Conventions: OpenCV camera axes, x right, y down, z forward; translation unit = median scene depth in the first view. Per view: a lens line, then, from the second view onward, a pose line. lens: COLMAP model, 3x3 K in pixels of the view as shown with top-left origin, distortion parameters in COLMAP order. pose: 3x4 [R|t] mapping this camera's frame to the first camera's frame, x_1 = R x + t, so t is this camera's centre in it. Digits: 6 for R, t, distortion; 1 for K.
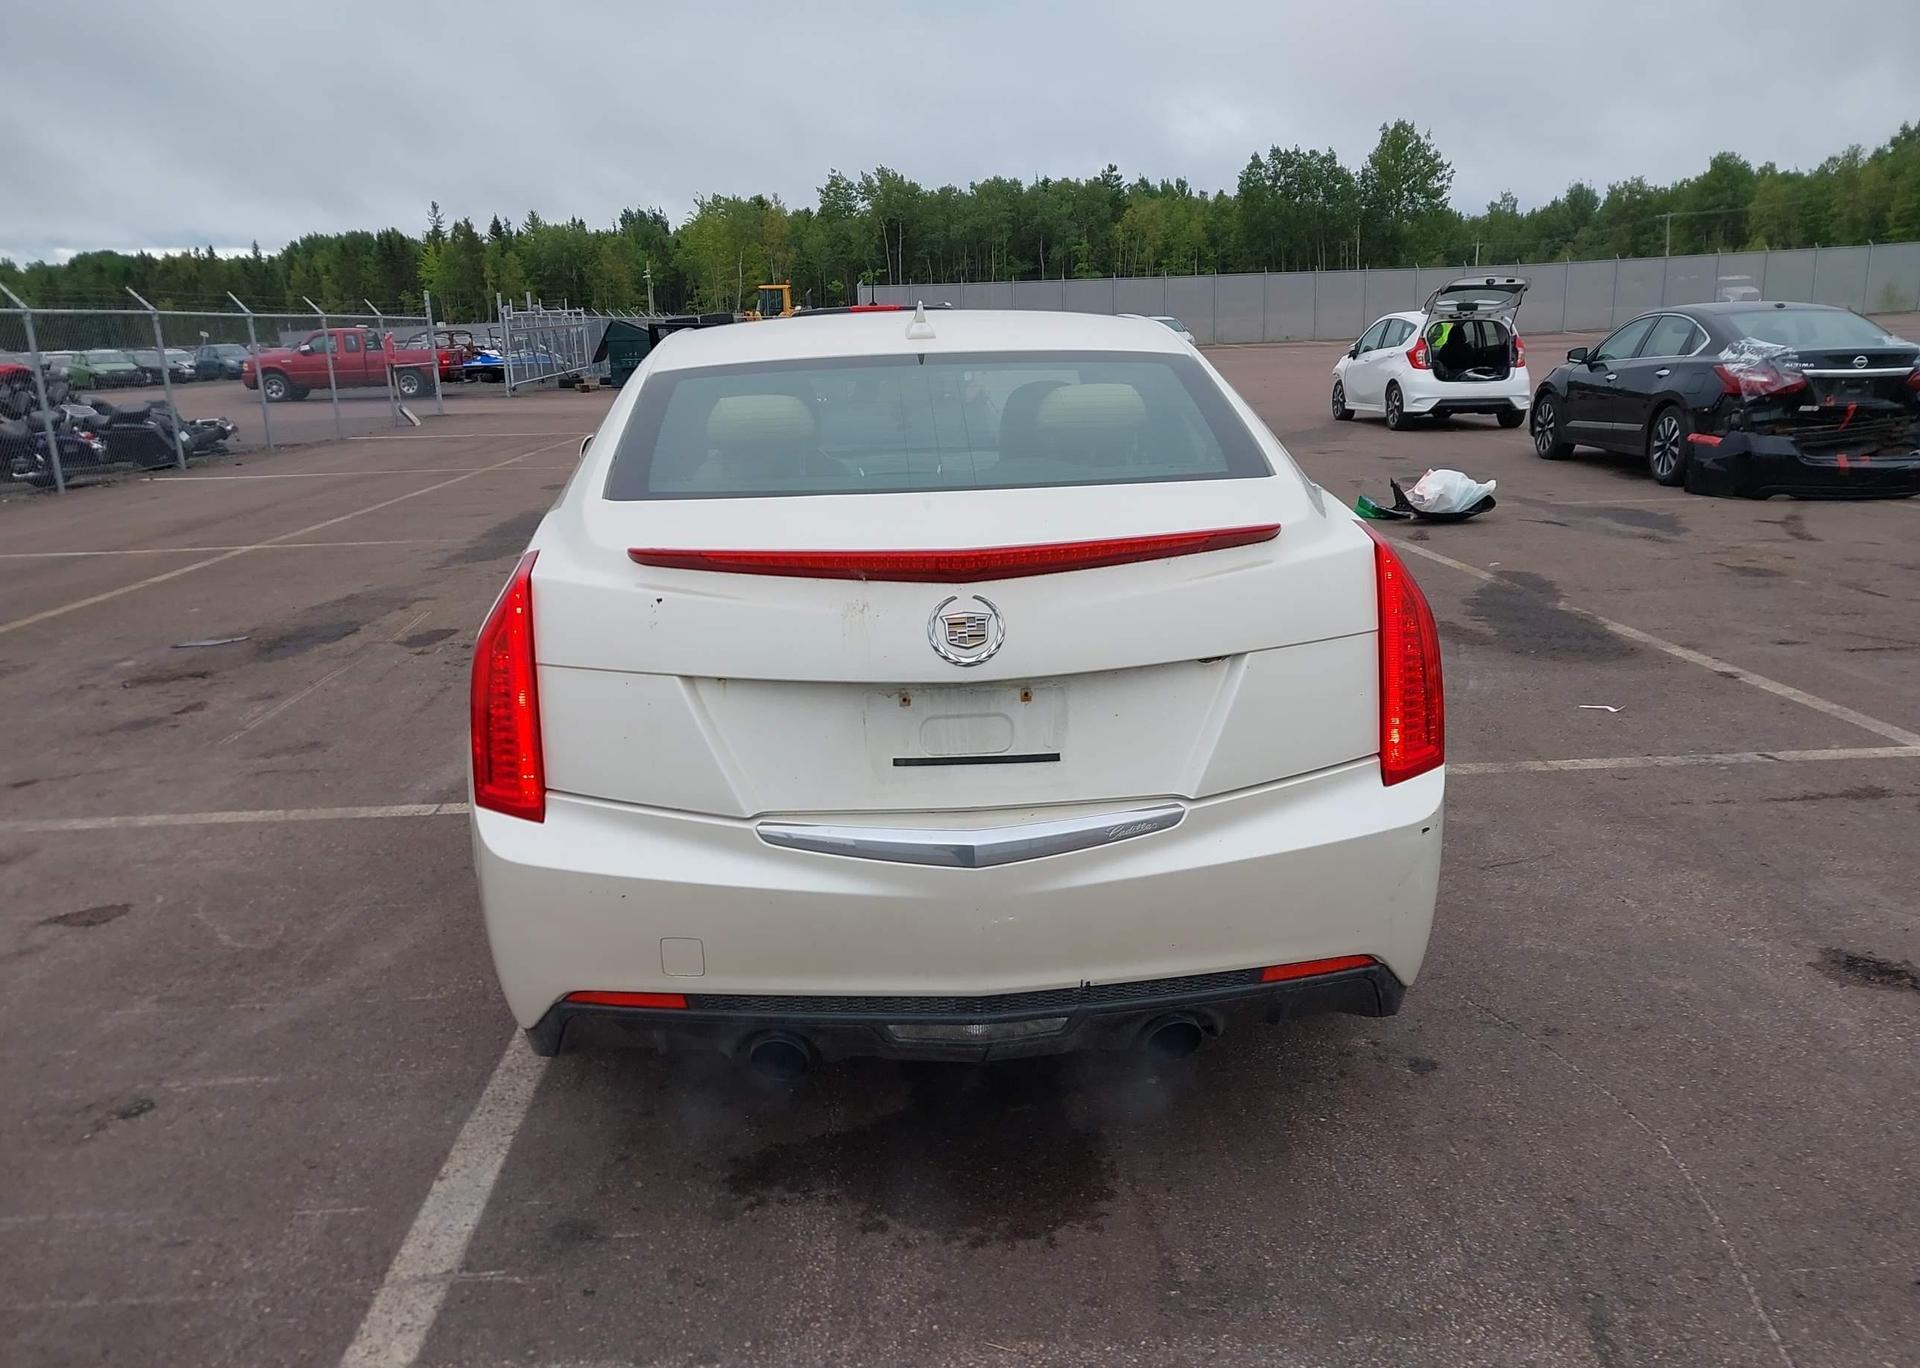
lens RADIAL K [[1526.3, 0, 912.6], [0, 1526.3, 678.9], [0, 0, 1]] dist [0.008417, -0.011042]
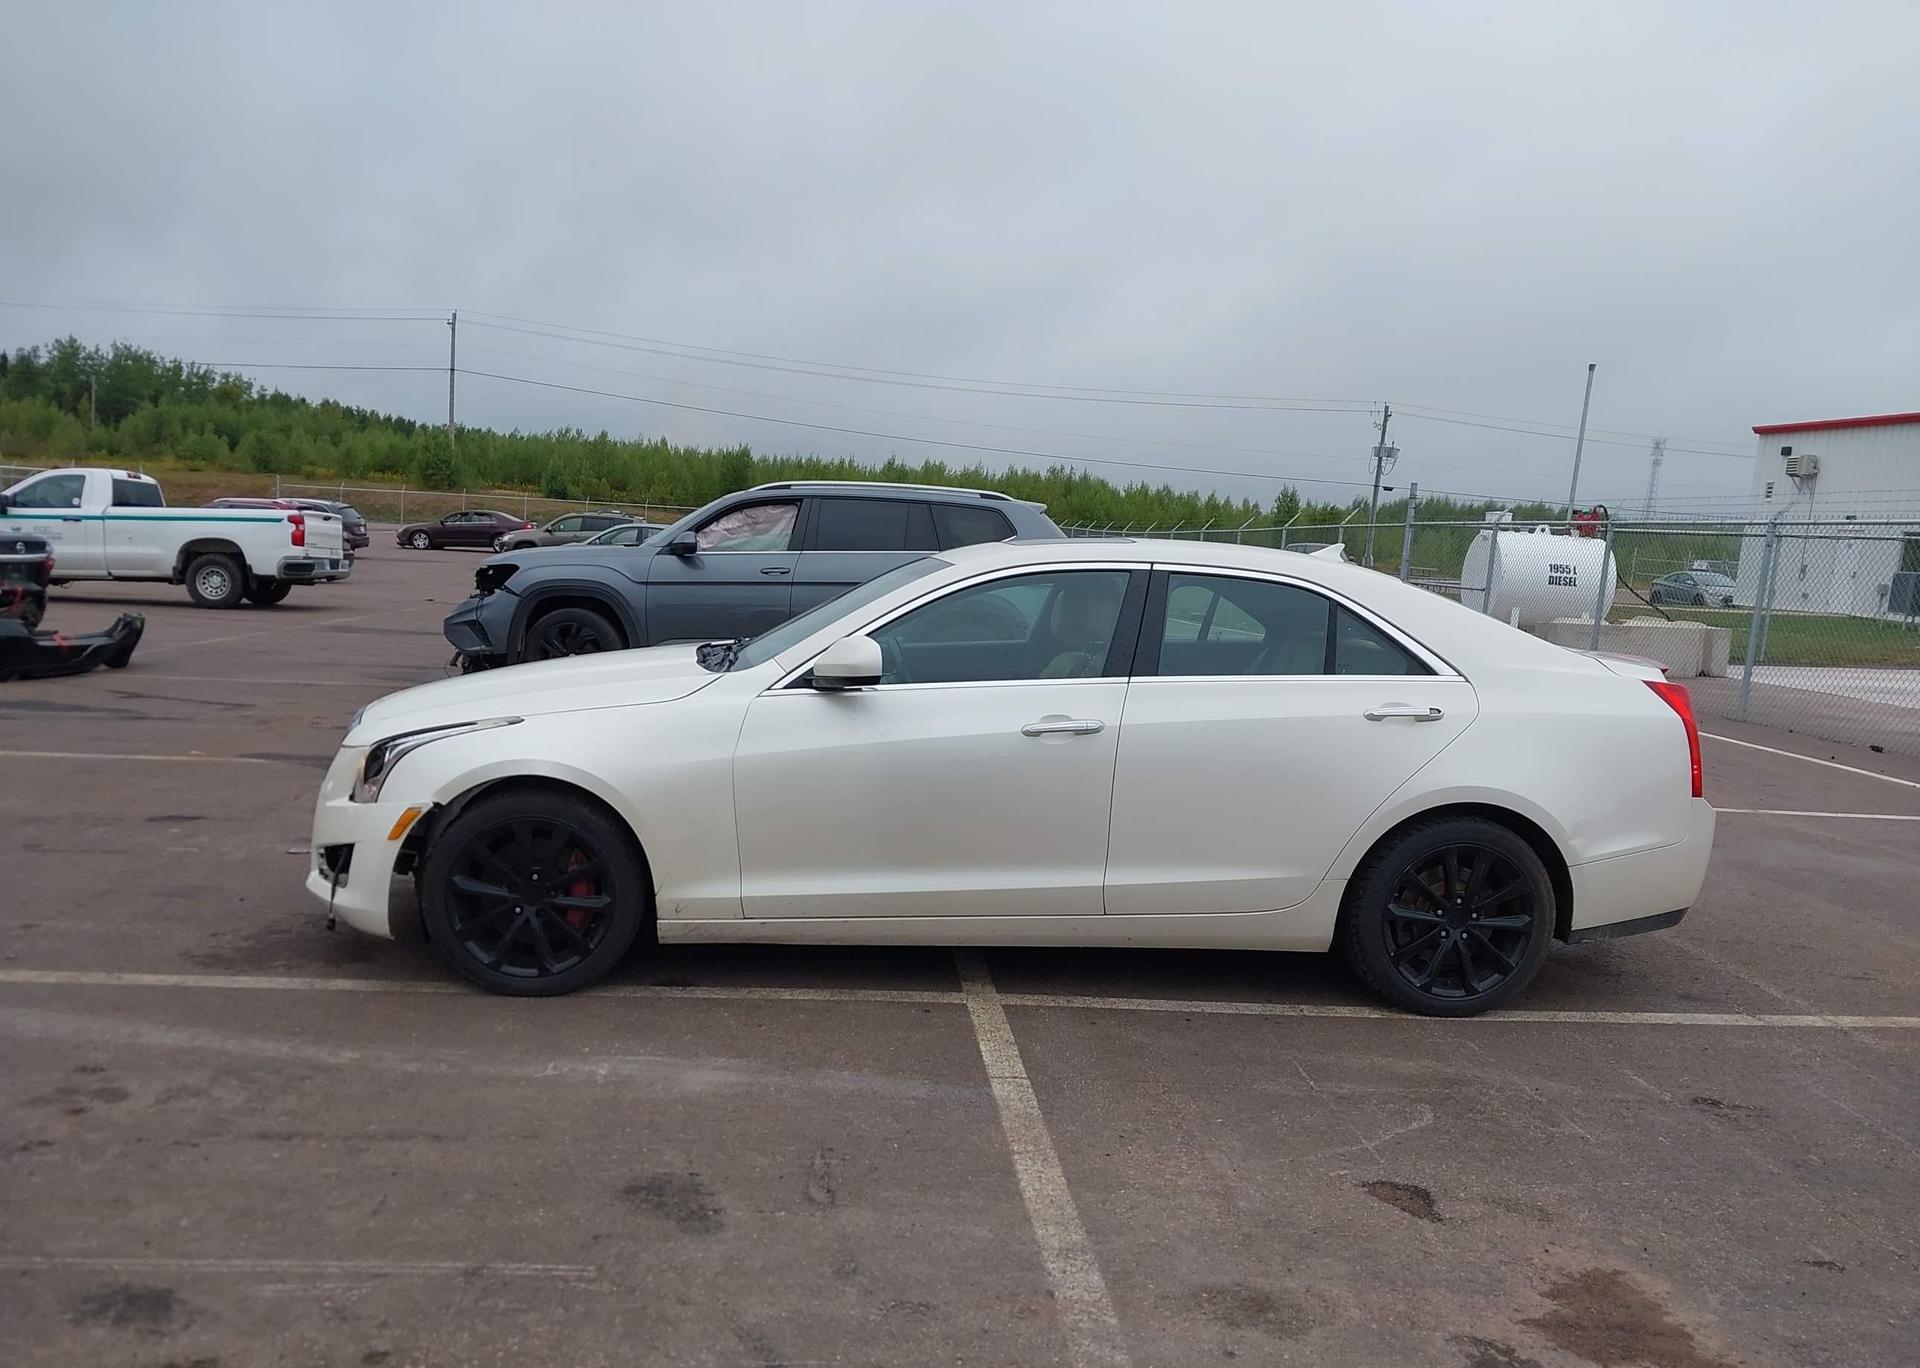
lens RADIAL K [[1510.8, 0, 926.3], [0, 1510.8, 686.4], [0, 0, 1]] dist [0.038312, -0.059023]
pose [[-0.038655, -0.072094, 0.996648, -0.268654], [0.175823, 0.981342, 0.077807, -0.048381], [-0.983663, 0.178241, -0.025258, 0.242926]]
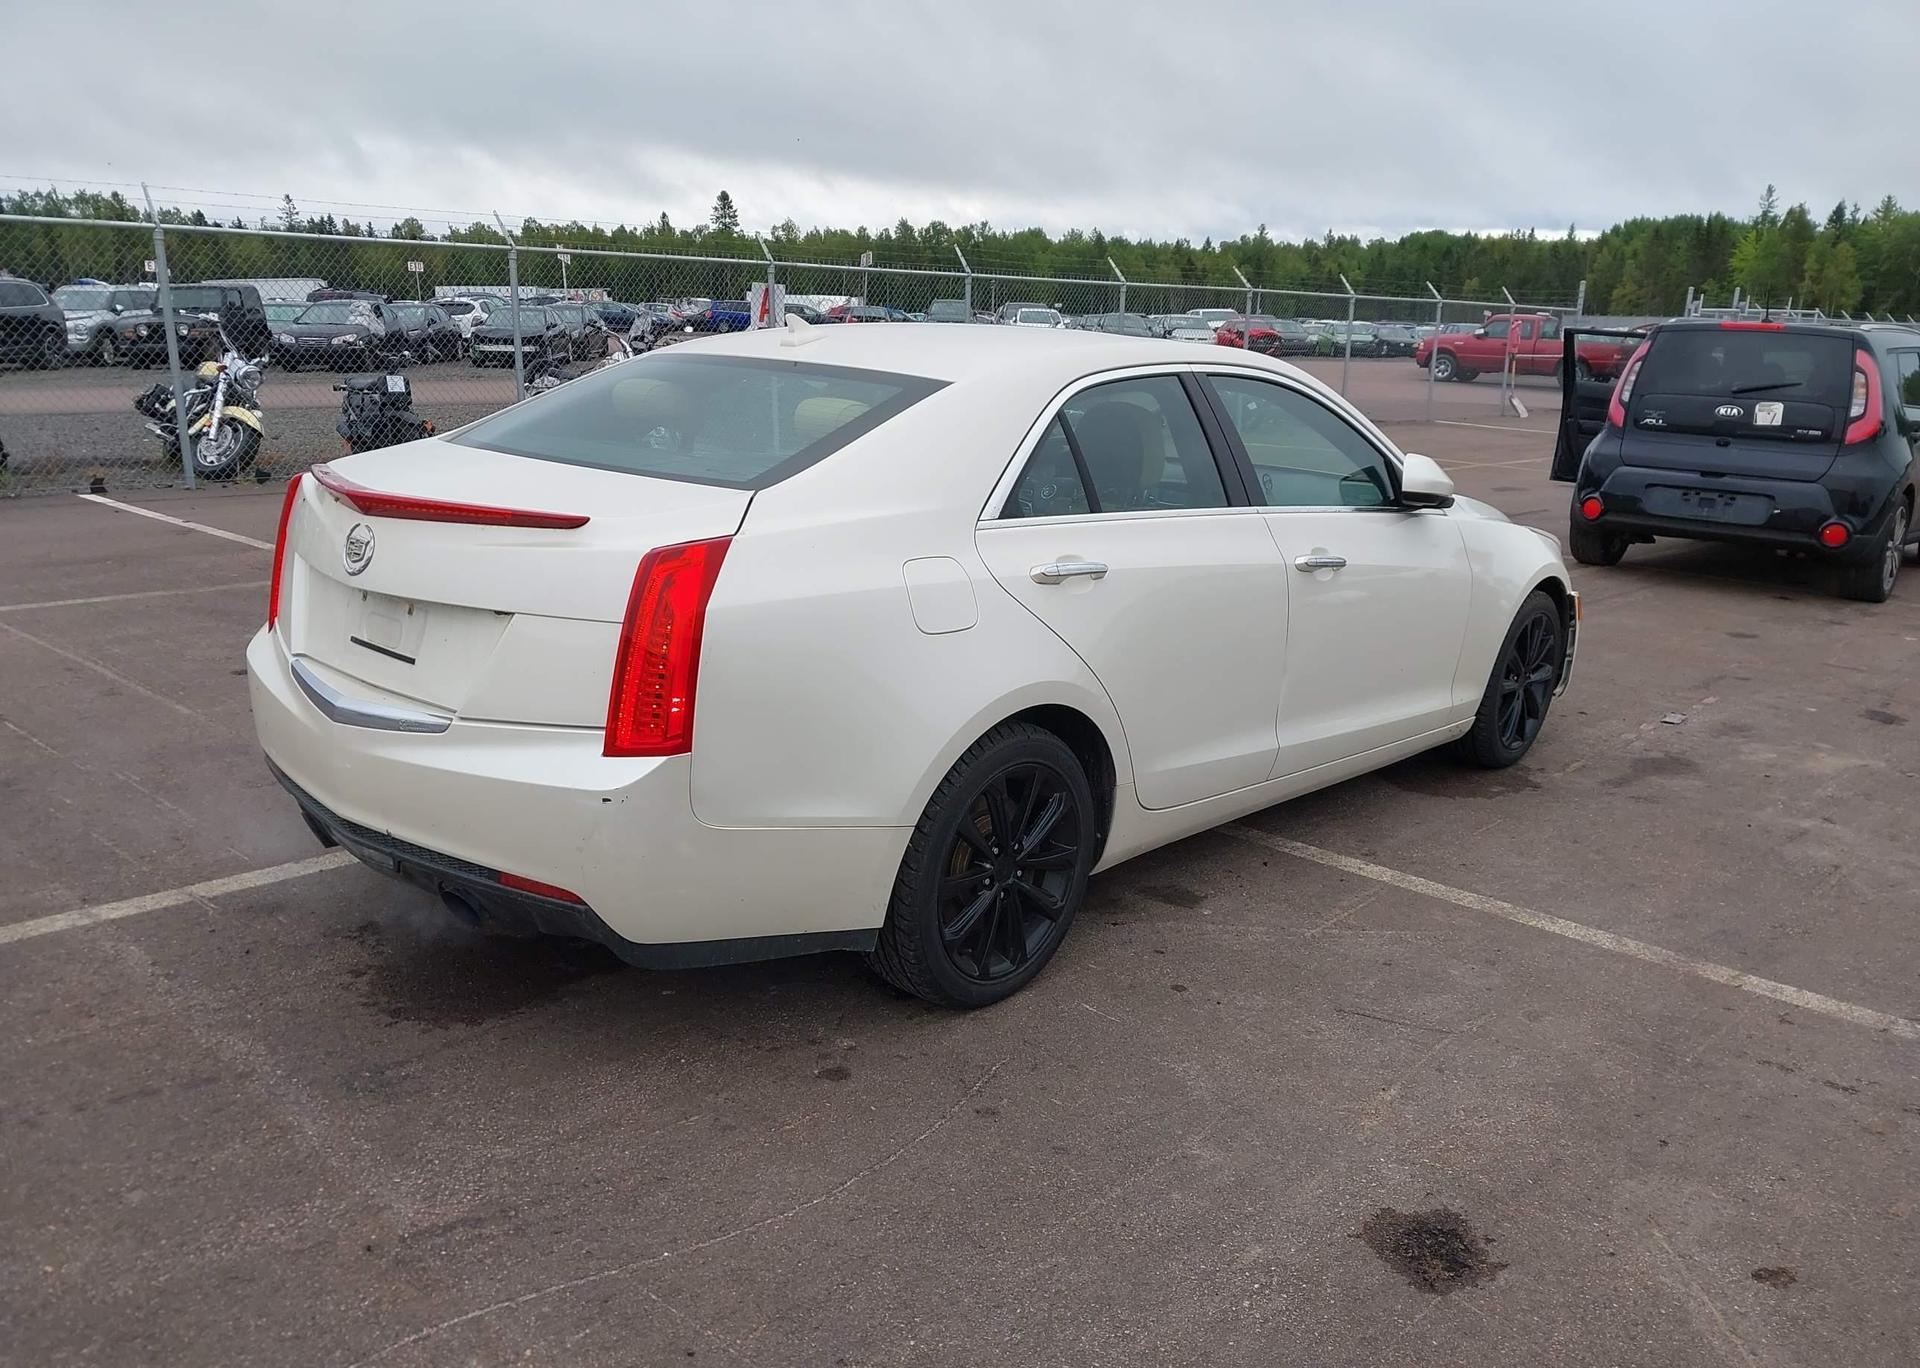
lens RADIAL K [[1526.3, 0, 912.6], [0, 1526.3, 678.9], [0, 0, 1]] dist [0.008417, -0.011042]
pose [[0.699767, 0.223381, -0.678547, 0.146826], [-0.215907, 0.971565, 0.097185, -0.017579], [0.680962, 0.078496, 0.728099, 0.037608]]
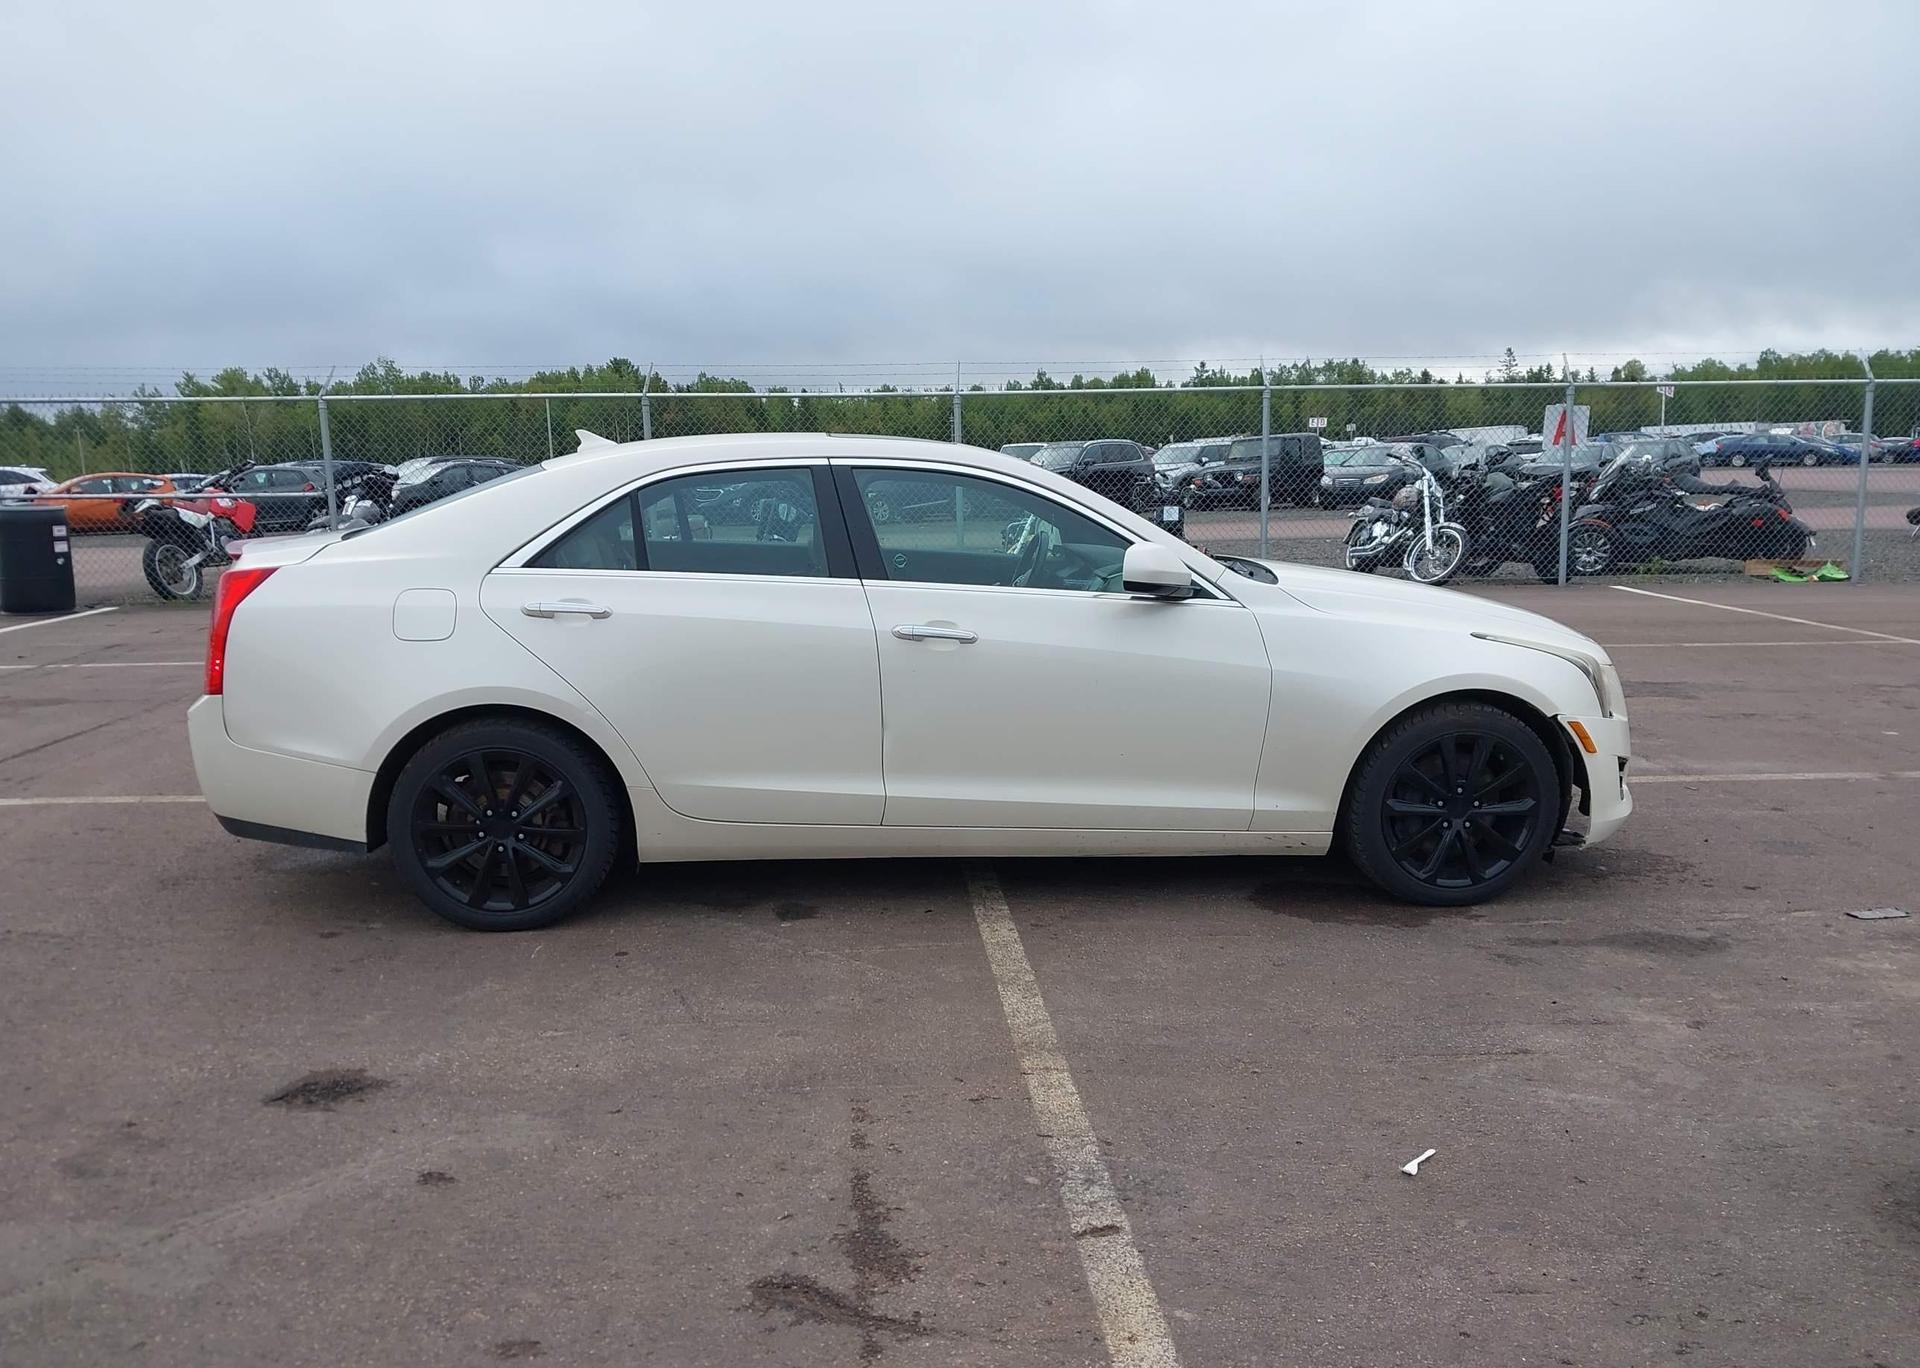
lens RADIAL K [[1526.3, 0, 912.6], [0, 1526.3, 678.9], [0, 0, 1]] dist [0.008417, -0.011042]
pose [[0.023886, 0.185255, -0.982400, 0.259963], [-0.213926, 0.960865, 0.175992, -0.055811], [0.976558, 0.205957, 0.062582, 0.205447]]
